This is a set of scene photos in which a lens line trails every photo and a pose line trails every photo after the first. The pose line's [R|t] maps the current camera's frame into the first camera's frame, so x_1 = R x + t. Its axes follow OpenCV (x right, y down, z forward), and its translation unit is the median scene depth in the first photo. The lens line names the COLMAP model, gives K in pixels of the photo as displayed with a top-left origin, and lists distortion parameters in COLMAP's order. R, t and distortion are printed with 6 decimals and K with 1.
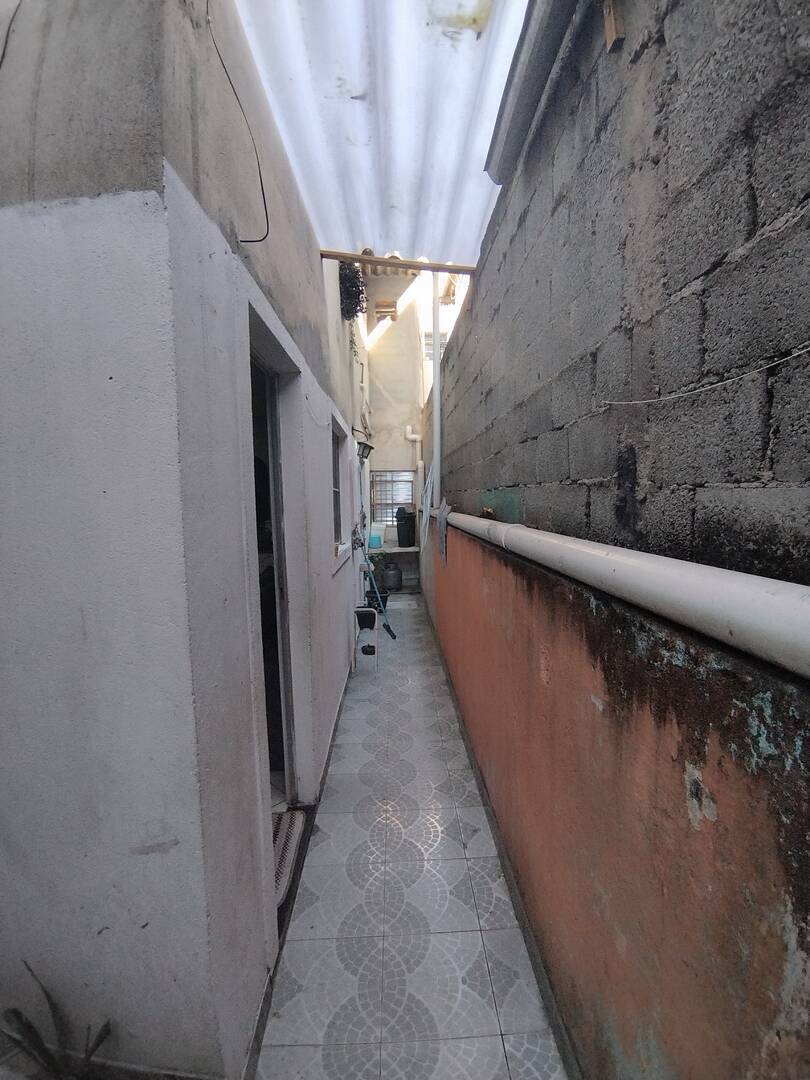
lens RADIAL K [[502.7, 0, 405.0], [0, 502.7, 540.0], [0, 0, 1]] dist [-0.011672, 0.000218]
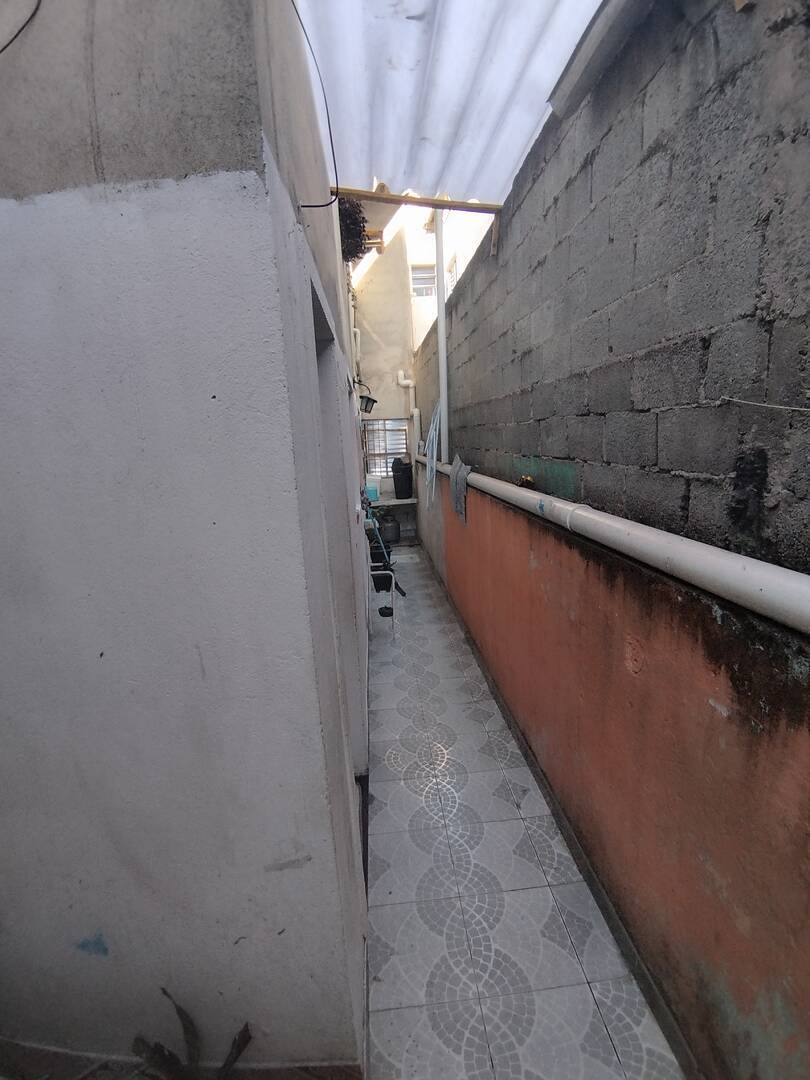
lens RADIAL K [[507.0, 0, 406.1], [0, 507.0, 550.2], [0, 0, 1]] dist [-0.008842, 0.001853]
pose [[0.998316, -0.041806, 0.040223, -0.156872], [0.036057, 0.990279, 0.134339, -0.086280], [-0.045448, -0.132662, 0.990119, 0.027827]]
